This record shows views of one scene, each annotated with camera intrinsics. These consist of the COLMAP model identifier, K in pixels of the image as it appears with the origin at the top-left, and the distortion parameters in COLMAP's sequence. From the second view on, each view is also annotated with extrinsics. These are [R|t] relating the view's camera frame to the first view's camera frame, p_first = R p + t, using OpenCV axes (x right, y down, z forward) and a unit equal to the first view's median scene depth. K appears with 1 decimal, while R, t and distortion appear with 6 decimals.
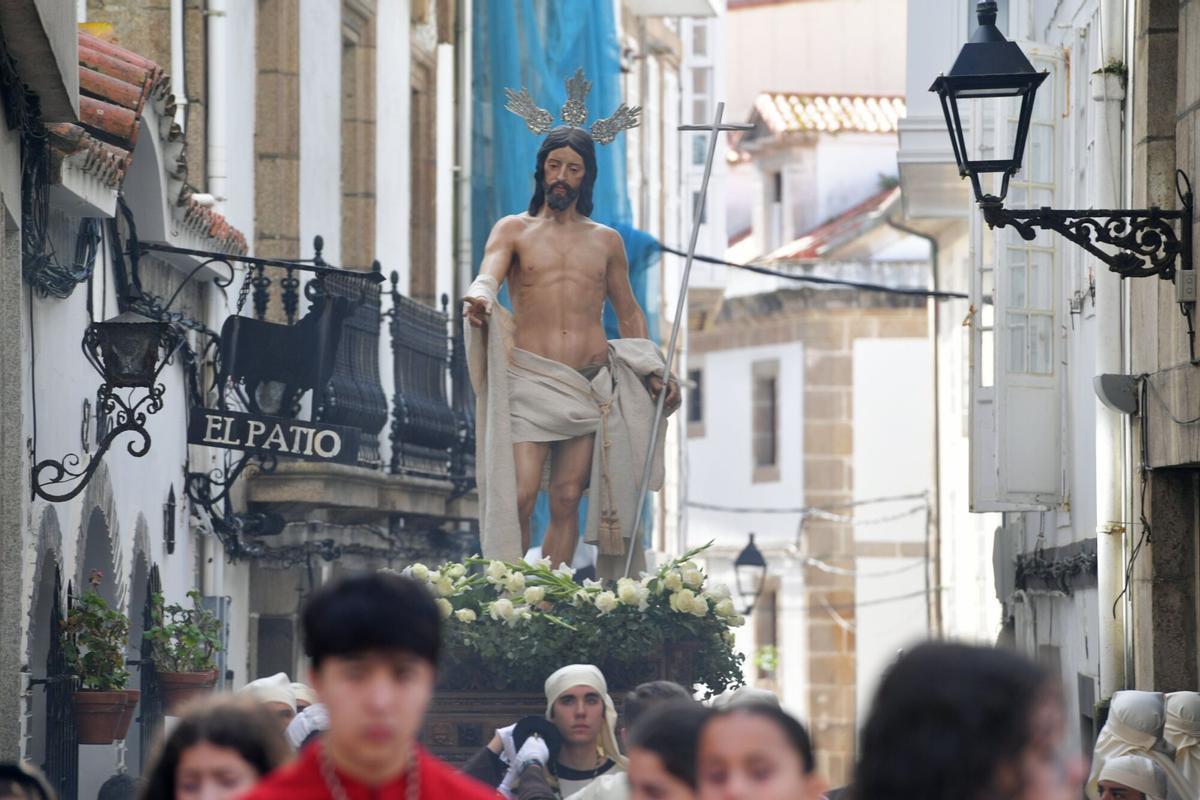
lens RADIAL K [[8592.8, 0, 598.6], [0, 8592.8, 405.7], [0, 0, 1]] dist [5.390517, 0.000000]
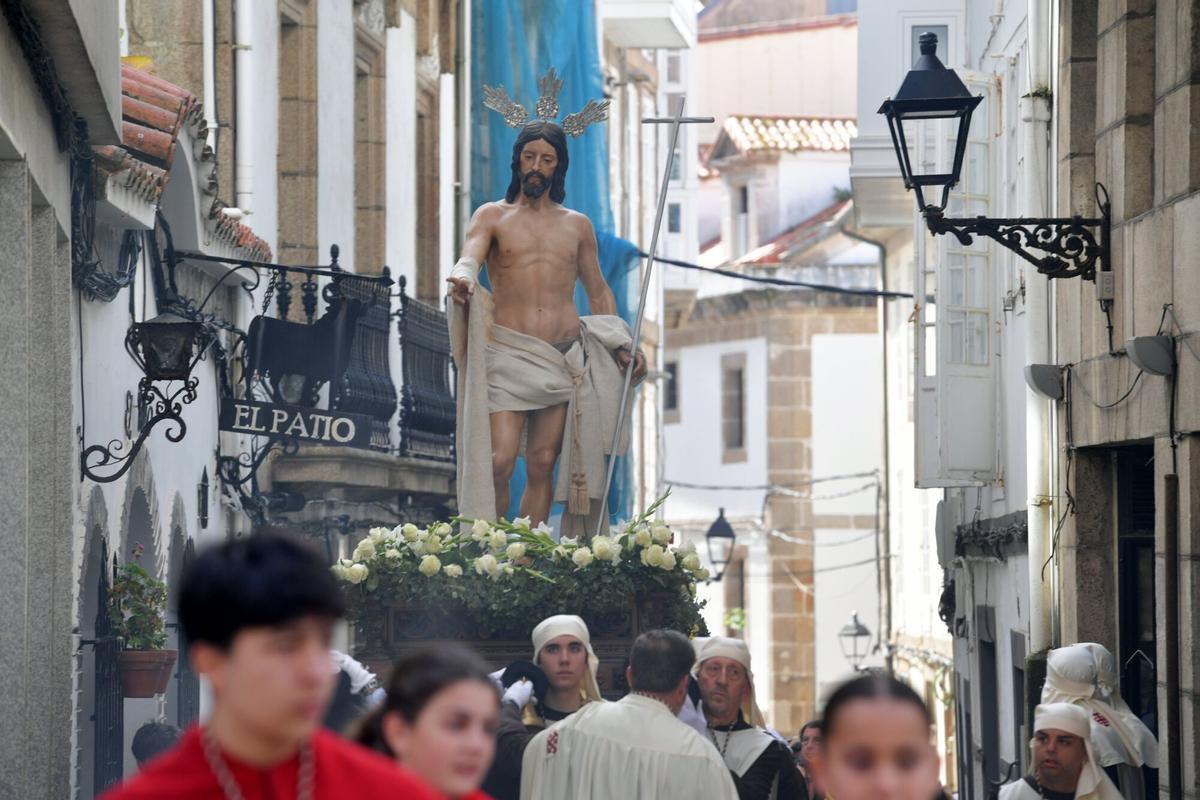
lens RADIAL K [[8592.8, 0, 602.1], [0, 8592.8, 396.1], [0, 0, 1]] dist [5.390517, 0.000000]
pose [[0.999961, -0.003601, 0.008087, -0.006828], [0.003532, 0.999957, 0.008561, -0.009457], [-0.008117, -0.008533, 0.999931, -0.120522]]
